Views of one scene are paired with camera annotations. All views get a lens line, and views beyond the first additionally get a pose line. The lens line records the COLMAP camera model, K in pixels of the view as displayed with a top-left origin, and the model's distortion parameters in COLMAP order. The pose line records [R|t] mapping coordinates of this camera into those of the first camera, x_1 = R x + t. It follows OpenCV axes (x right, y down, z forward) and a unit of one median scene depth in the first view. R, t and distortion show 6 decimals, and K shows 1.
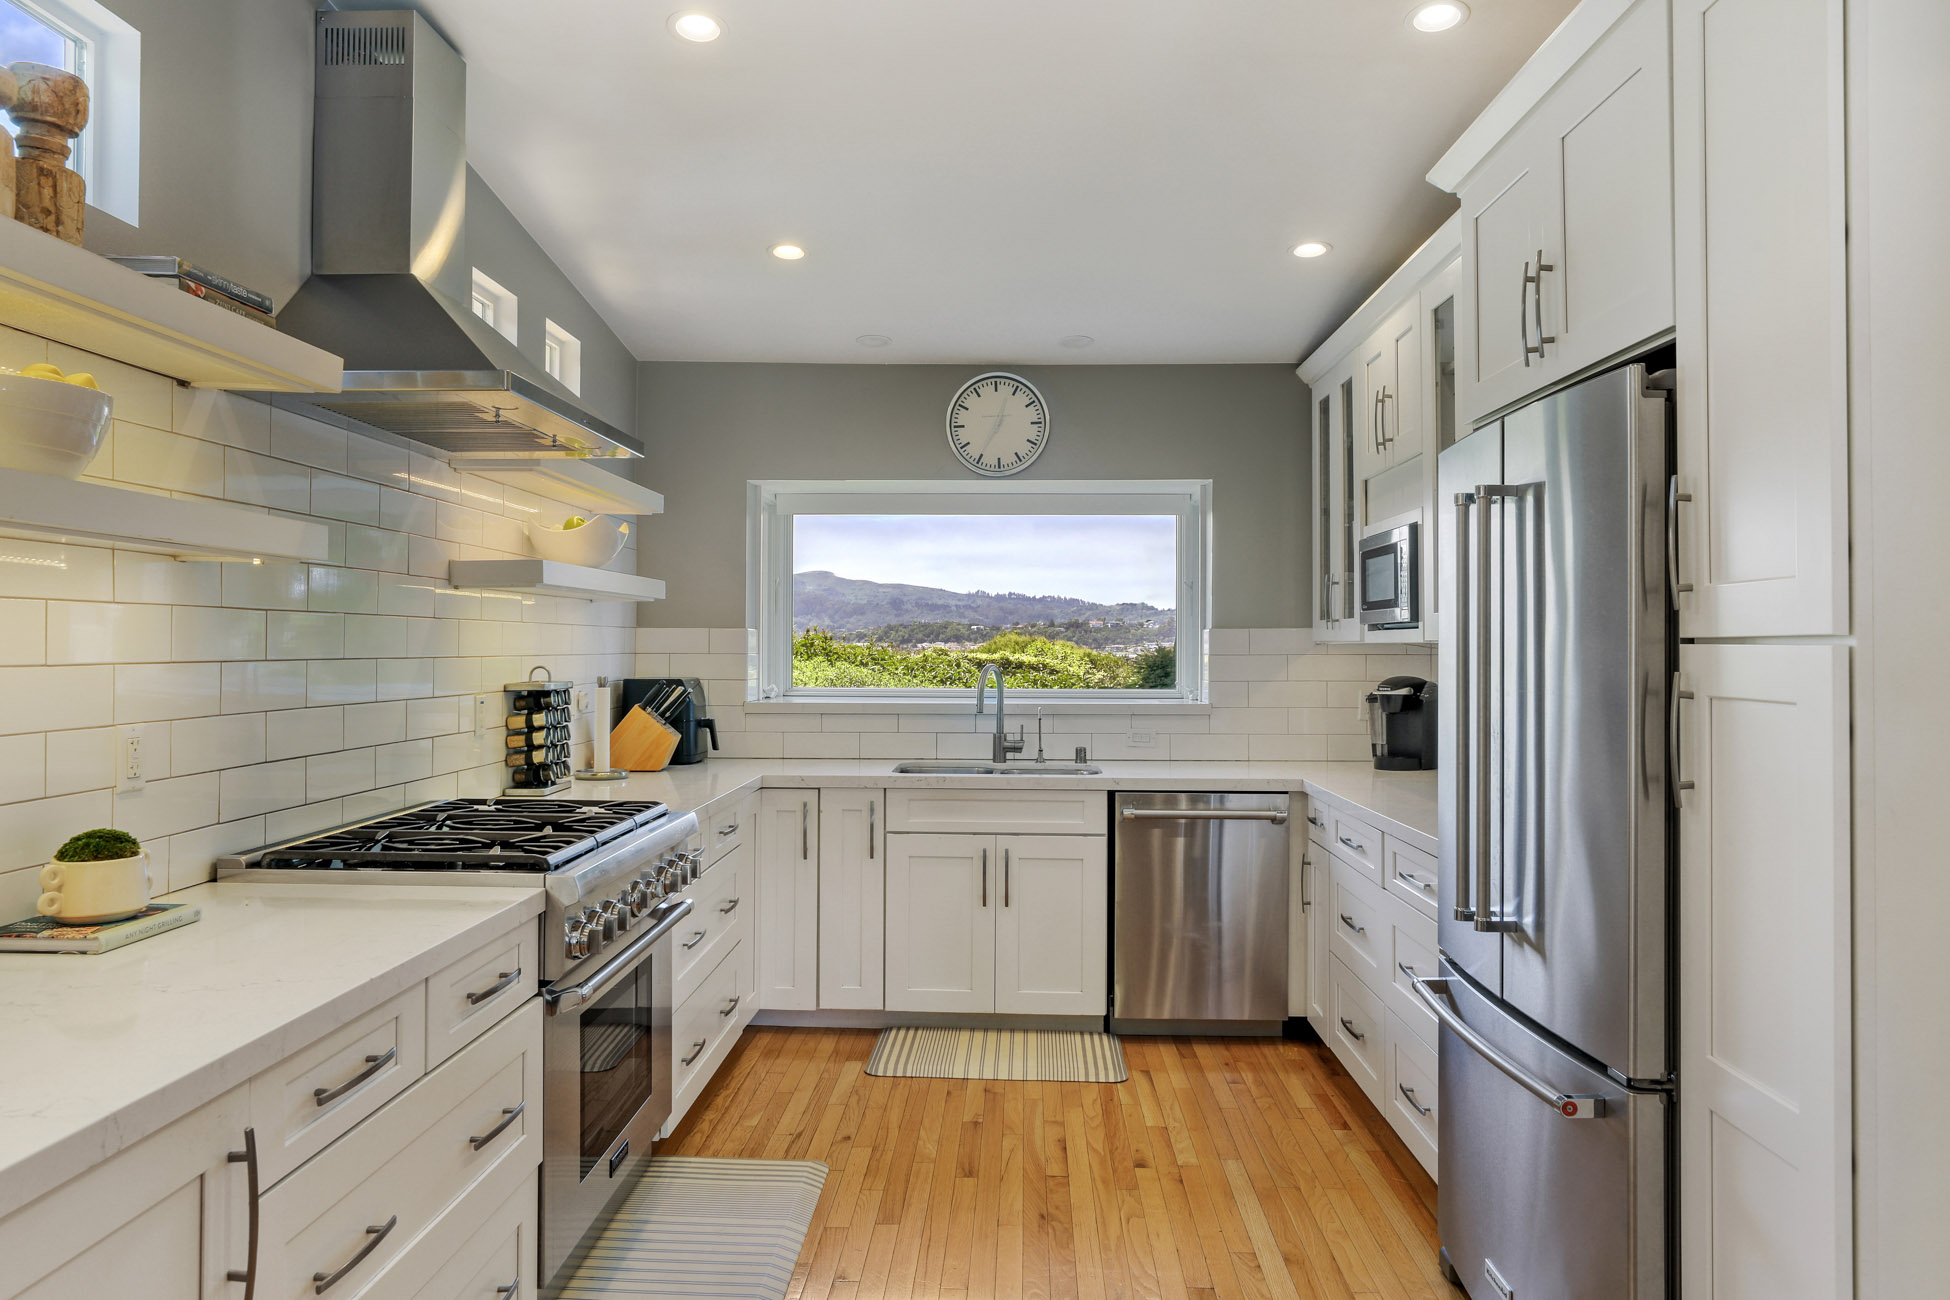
lens RADIAL K [[1310.8, 0, 970.7], [0, 1310.8, 622.0], [0, 0, 1]] dist [-0.027513, 0.019365]
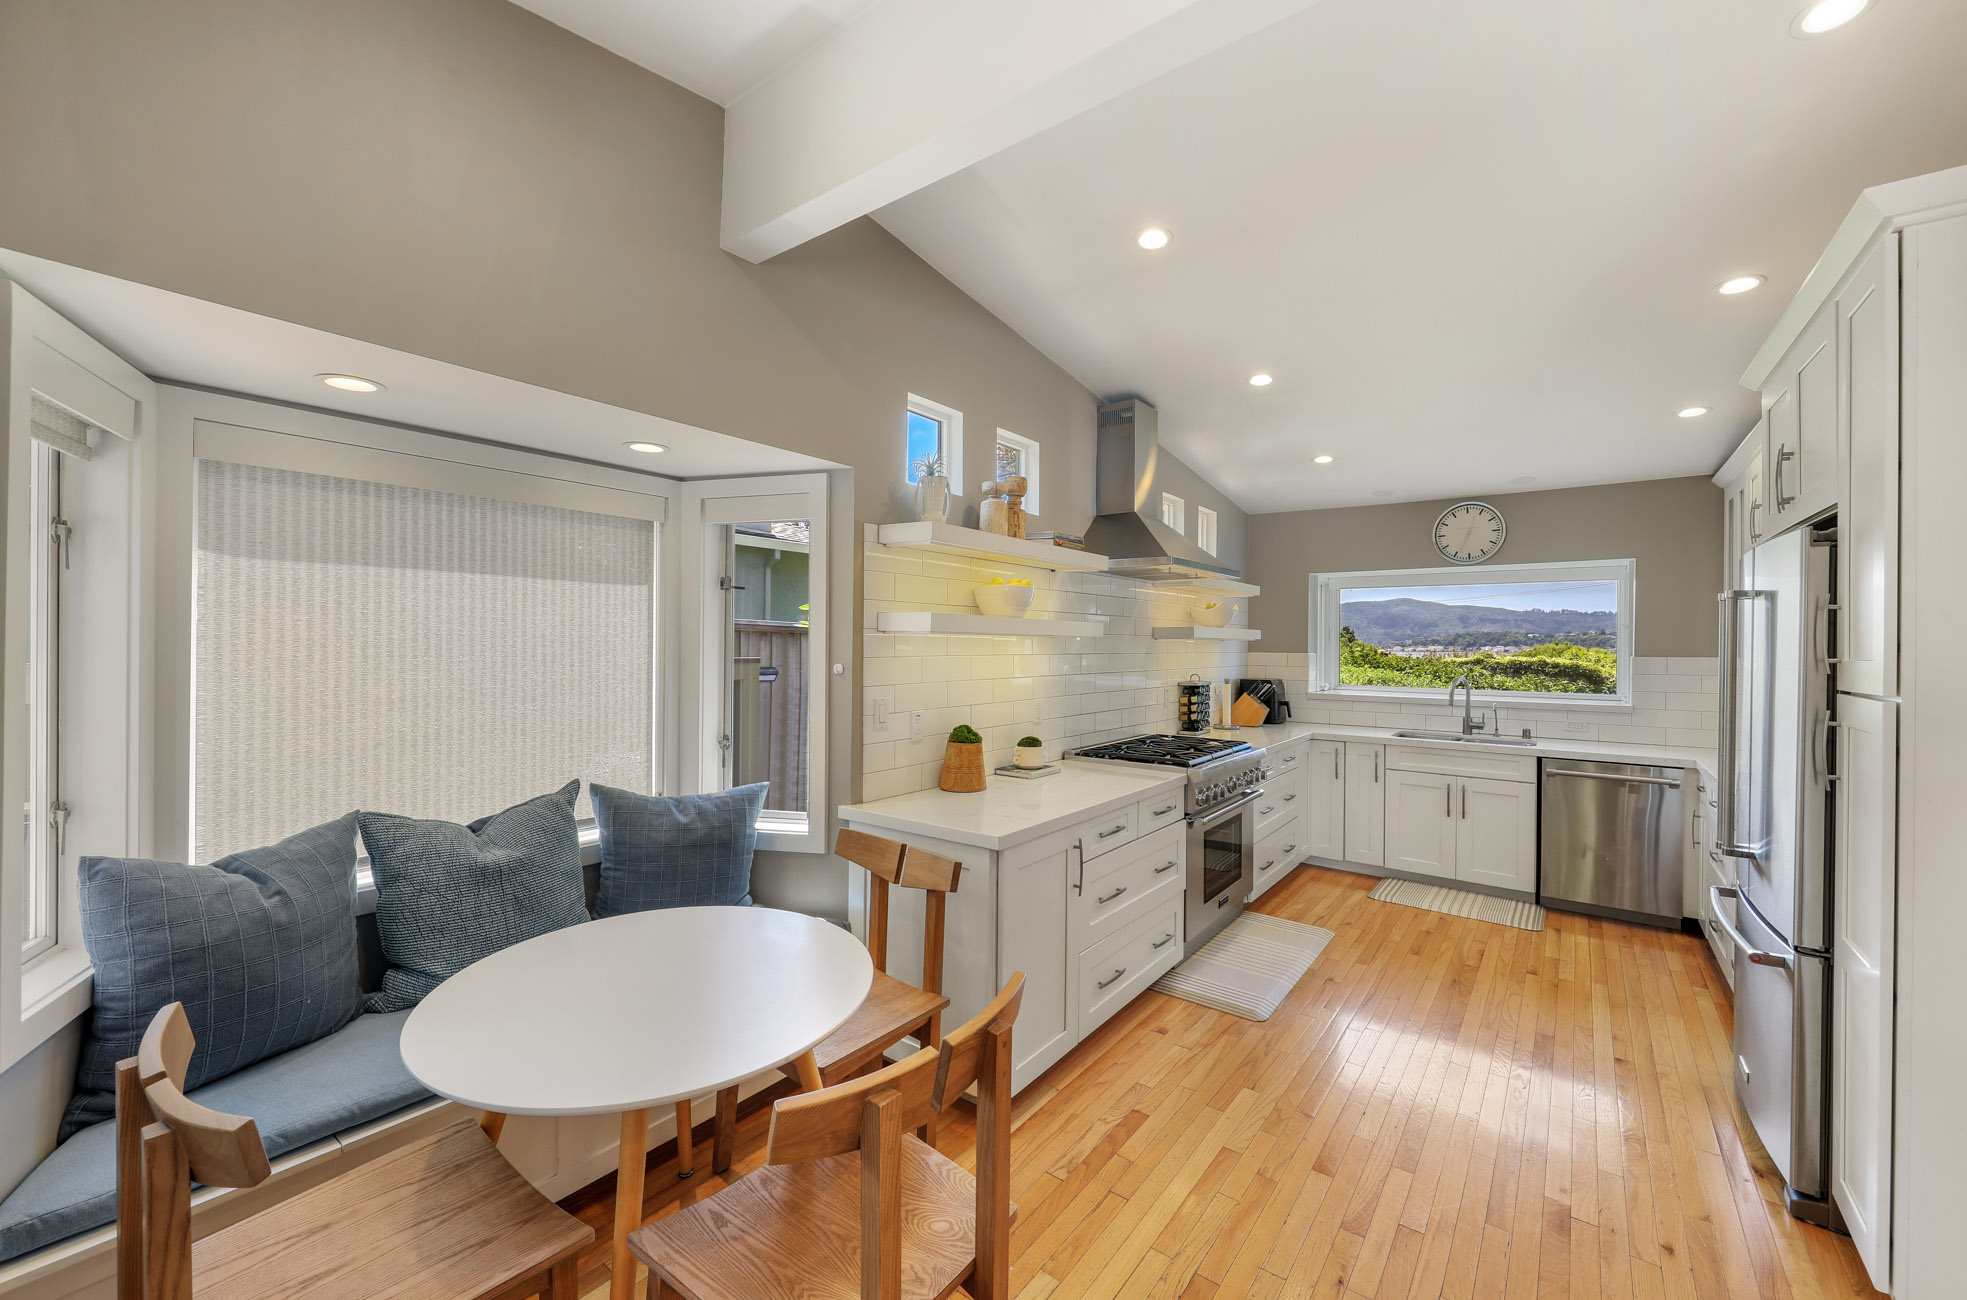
lens RADIAL K [[794.8, 0, 983.5], [0, 794.8, 650.0], [0, 0, 1]] dist [0.015971, -0.000027]
pose [[0.822037, 0.008432, -0.569372, 0.120344], [0.005319, 0.999733, 0.022485, -0.035352], [0.569409, -0.021512, 0.821773, -0.248032]]
